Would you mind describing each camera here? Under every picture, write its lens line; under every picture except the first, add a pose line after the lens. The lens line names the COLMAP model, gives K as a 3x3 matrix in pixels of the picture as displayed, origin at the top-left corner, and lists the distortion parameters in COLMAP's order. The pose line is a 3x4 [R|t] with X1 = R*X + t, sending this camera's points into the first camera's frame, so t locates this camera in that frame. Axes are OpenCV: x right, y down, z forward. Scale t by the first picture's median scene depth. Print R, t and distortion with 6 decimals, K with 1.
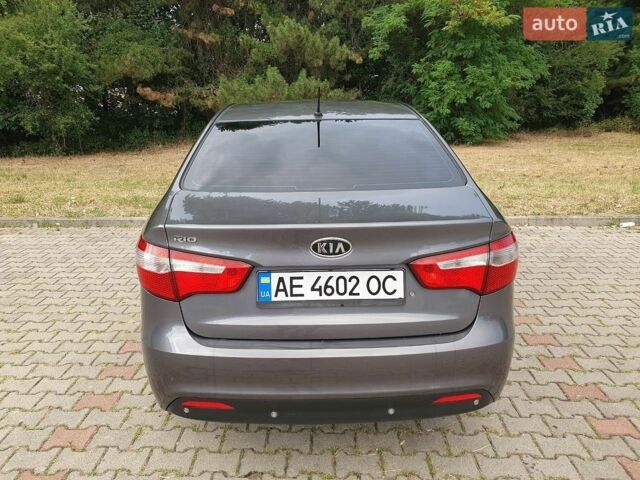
lens RADIAL K [[492.2, 0, 320.0], [0, 492.2, 240.0], [0, 0, 1]] dist [0.004891, 0.000721]
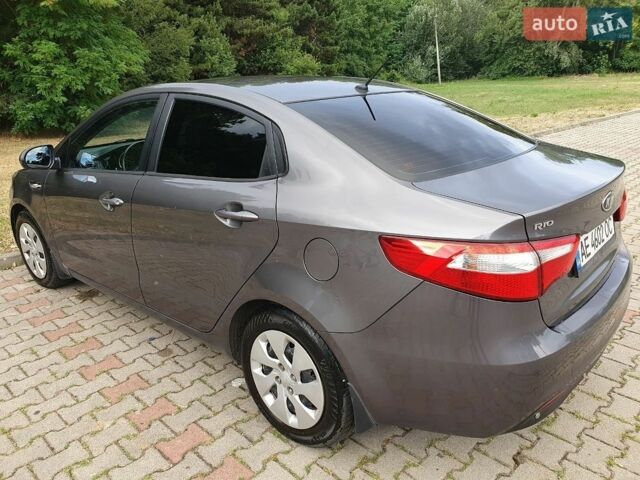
lens RADIAL K [[492.2, 0, 320.0], [0, 492.2, 240.0], [0, 0, 1]] dist [0.004891, 0.000721]
pose [[0.686134, -0.234249, 0.688729, -0.103337], [0.217891, 0.969449, 0.112656, -0.014202], [-0.694077, 0.072771, 0.716213, 0.059173]]
